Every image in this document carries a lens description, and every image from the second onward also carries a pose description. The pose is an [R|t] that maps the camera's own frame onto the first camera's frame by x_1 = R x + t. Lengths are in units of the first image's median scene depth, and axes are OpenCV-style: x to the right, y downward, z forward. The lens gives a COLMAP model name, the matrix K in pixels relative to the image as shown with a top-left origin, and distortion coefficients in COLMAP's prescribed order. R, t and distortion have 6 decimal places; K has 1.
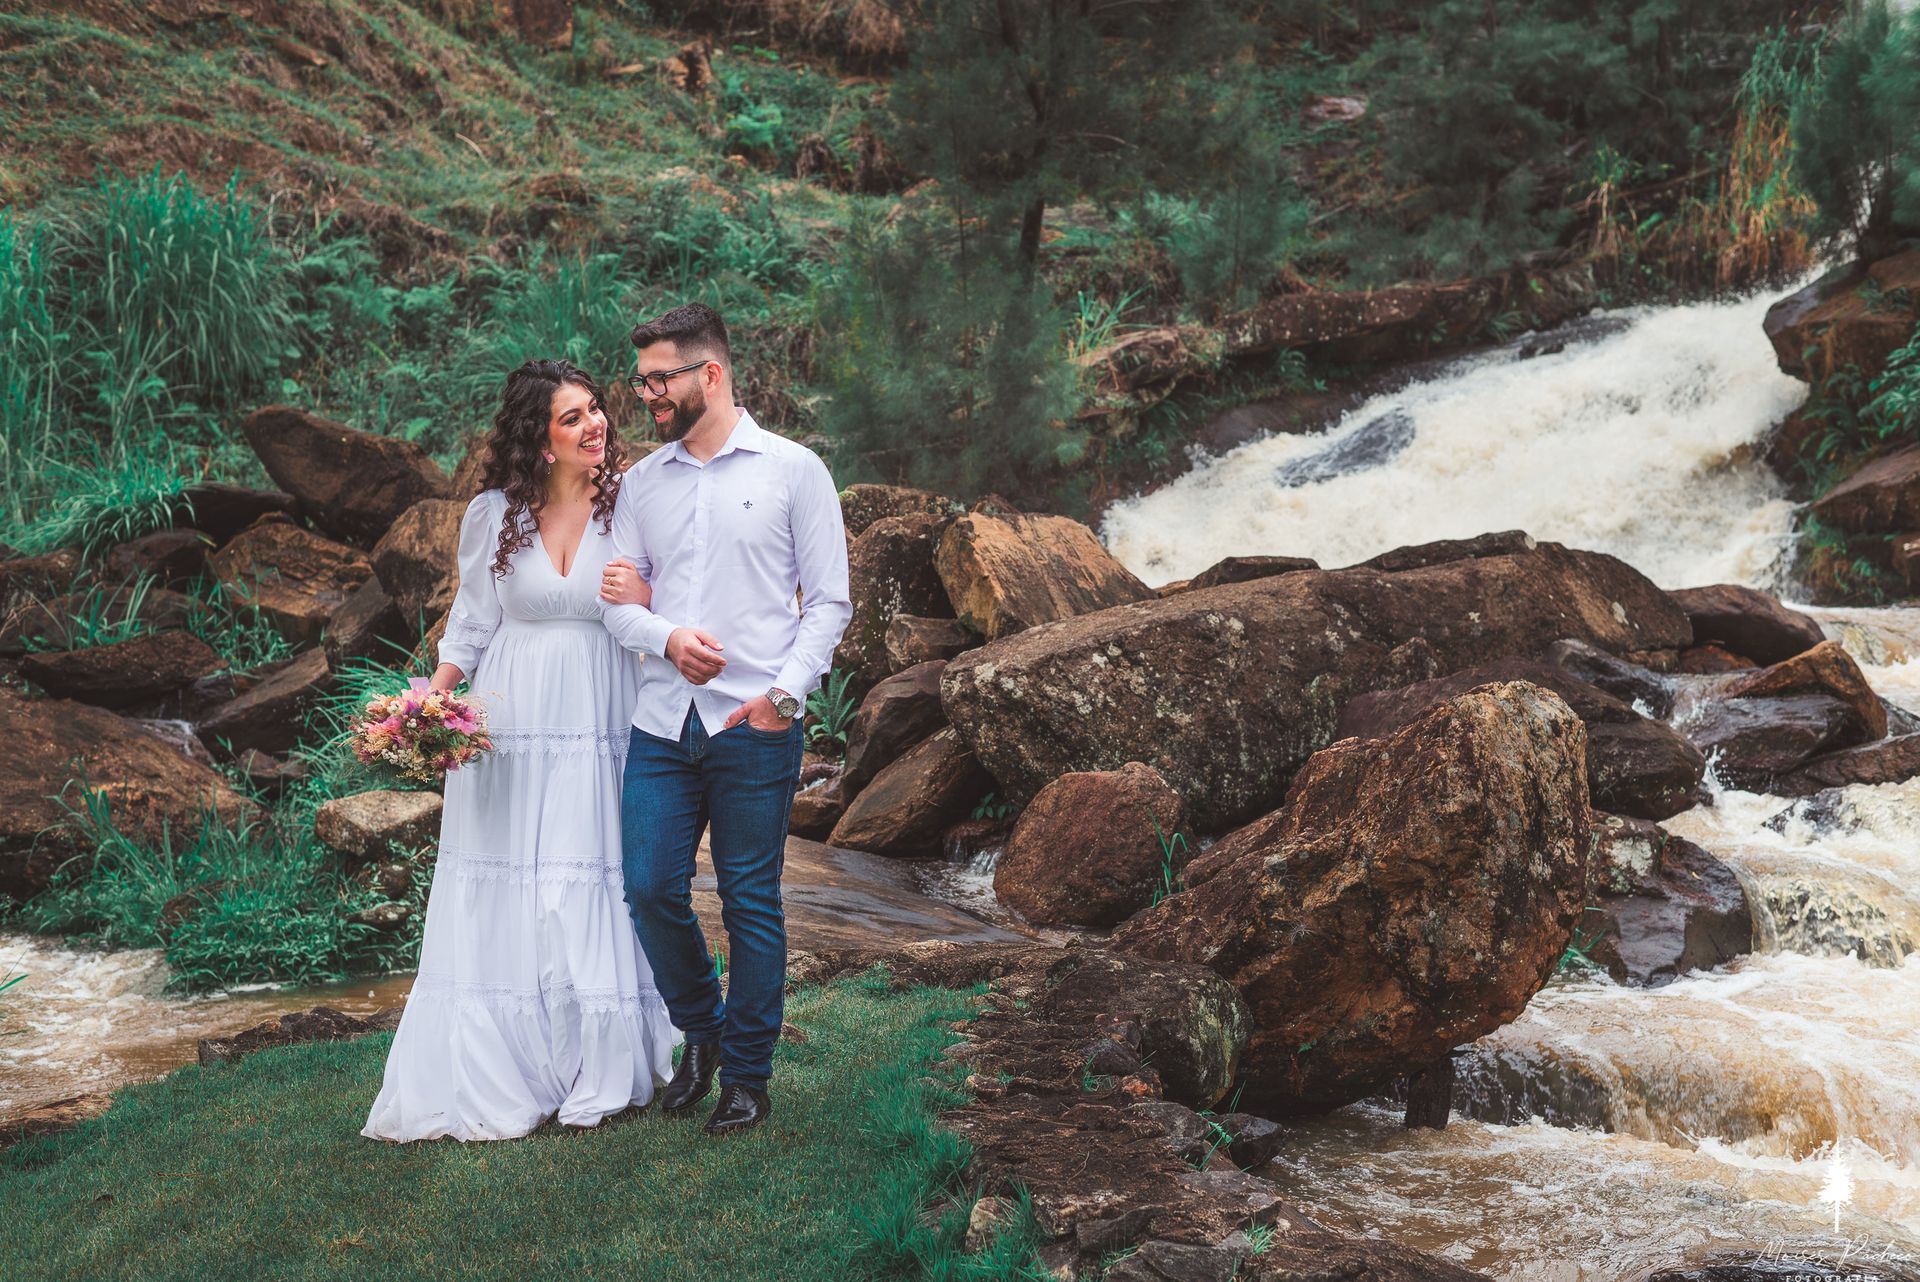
lens RADIAL K [[2761.8, 0, 956.9], [0, 2761.8, 631.5], [0, 0, 1]] dist [0.179680, 0.146312]
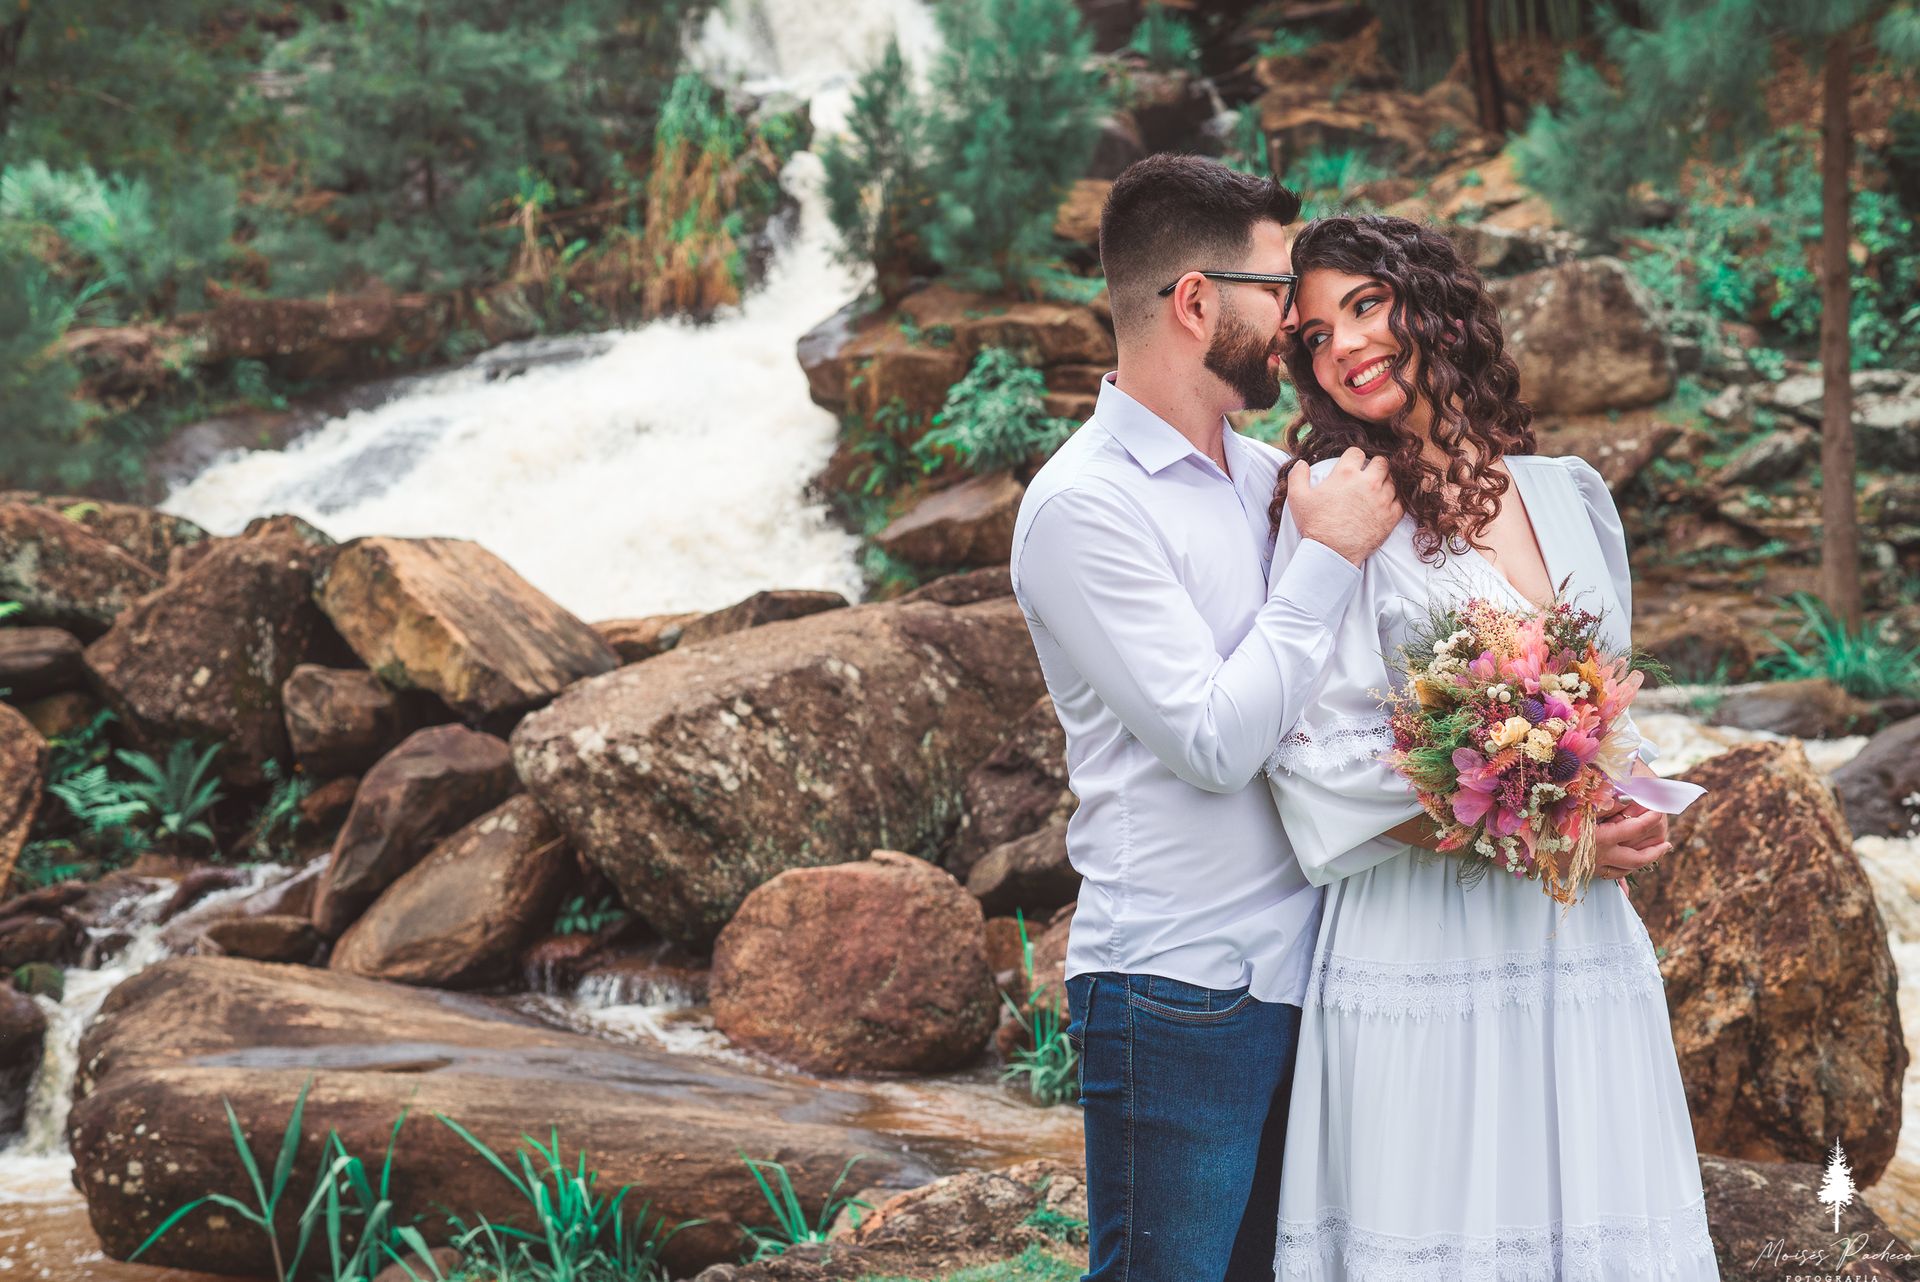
lens RADIAL K [[2761.8, 0, 956.9], [0, 2761.8, 631.5], [0, 0, 1]] dist [0.179680, 0.146312]
pose [[0.886875, -0.011018, 0.461878, -0.249400], [0.017351, 0.999805, -0.009466, -0.006275], [-0.461684, 0.016409, 0.886893, 0.269527]]
